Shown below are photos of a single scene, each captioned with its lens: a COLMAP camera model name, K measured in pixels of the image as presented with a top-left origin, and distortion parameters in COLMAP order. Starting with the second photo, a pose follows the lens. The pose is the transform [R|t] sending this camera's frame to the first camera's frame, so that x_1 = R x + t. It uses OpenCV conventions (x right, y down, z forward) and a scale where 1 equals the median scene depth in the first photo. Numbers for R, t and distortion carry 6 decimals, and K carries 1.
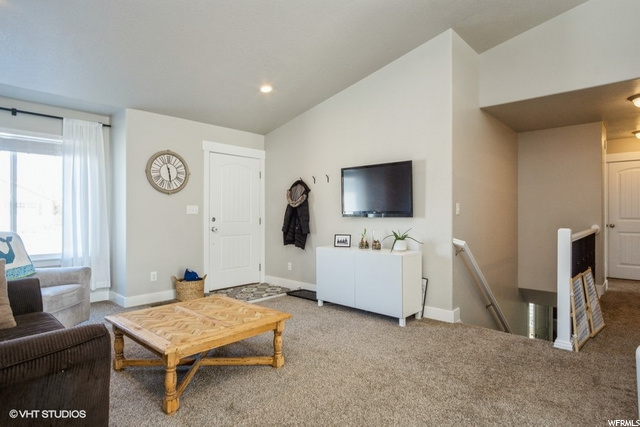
lens RADIAL K [[354.9, 0, 314.8], [0, 354.9, 213.6], [0, 0, 1]] dist [-0.009265, -0.001190]
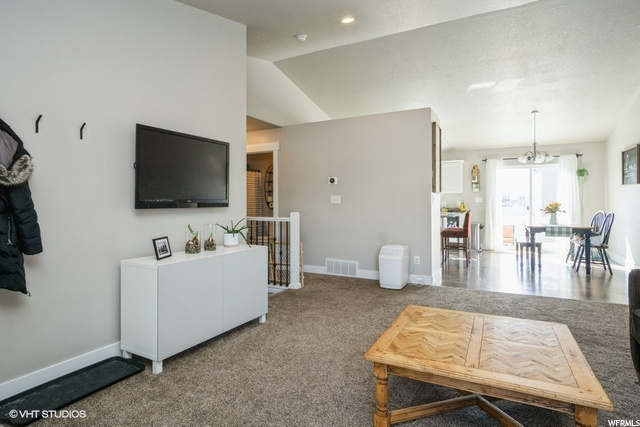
lens RADIAL K [[354.9, 0, 317.5], [0, 354.9, 210.7], [0, 0, 1]] dist [-0.009265, -0.001190]
pose [[-0.241268, -0.012690, 0.970376, -0.791856], [0.006422, 0.999872, 0.014673, 0.010467], [-0.970437, 0.009772, -0.241155, 1.238775]]
